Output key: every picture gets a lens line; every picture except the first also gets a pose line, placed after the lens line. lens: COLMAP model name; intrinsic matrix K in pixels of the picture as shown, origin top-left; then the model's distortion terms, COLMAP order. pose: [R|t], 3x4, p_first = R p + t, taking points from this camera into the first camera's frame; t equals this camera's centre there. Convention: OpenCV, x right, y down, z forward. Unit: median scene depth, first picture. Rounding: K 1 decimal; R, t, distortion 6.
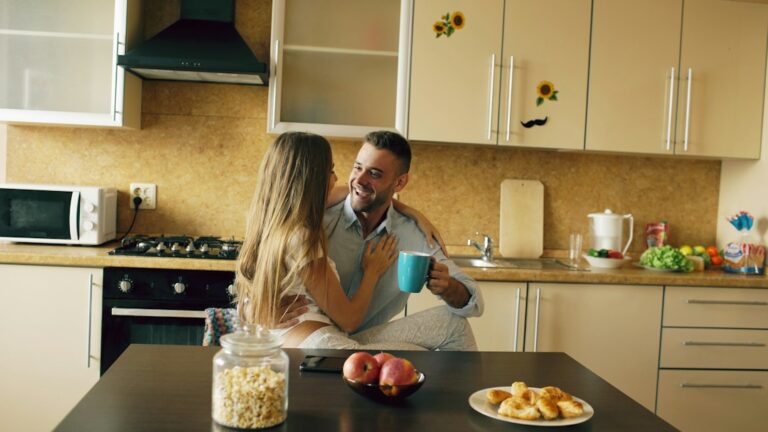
lens RADIAL K [[748.3, 0, 384.0], [0, 748.3, 216.0], [0, 0, 1]] dist [-0.094474, 0.119231]
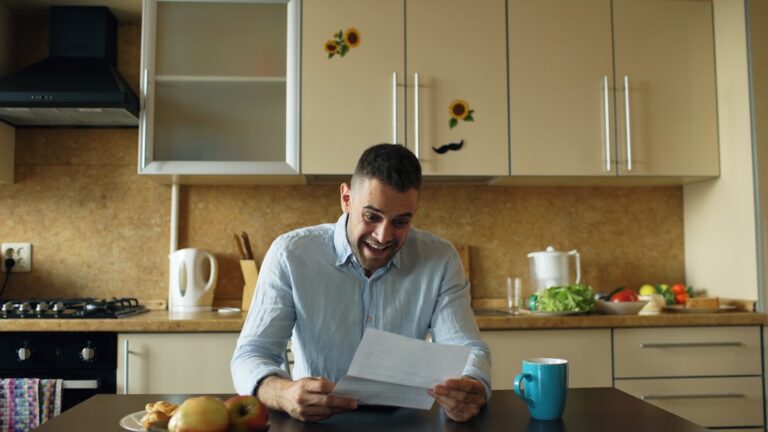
lens RADIAL K [[748.3, 0, 384.0], [0, 748.3, 216.0], [0, 0, 1]] dist [-0.094474, 0.119231]
pose [[0.998072, -0.053245, -0.031889, 0.143618], [0.048824, 0.990798, -0.126234, 0.056607], [0.038317, 0.124433, 0.991488, 0.139302]]
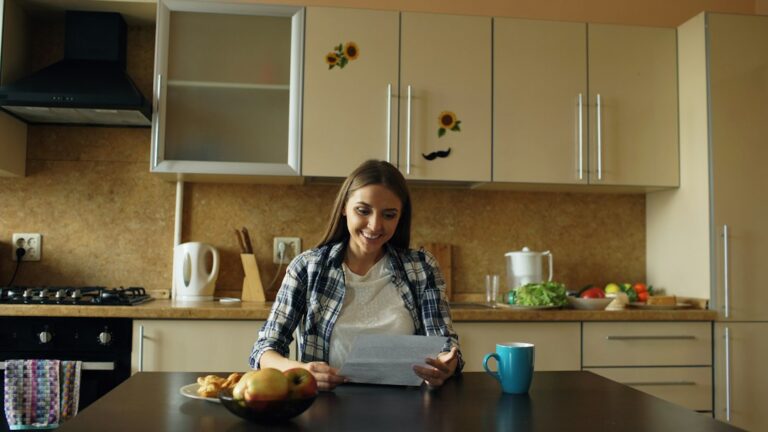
lens RADIAL K [[748.3, 0, 384.0], [0, 748.3, 216.0], [0, 0, 1]] dist [-0.094474, 0.119231]
pose [[0.999312, -0.030539, 0.021050, 0.107180], [0.032807, 0.992533, -0.117483, 0.058401], [-0.017305, 0.118093, 0.992852, 0.064590]]
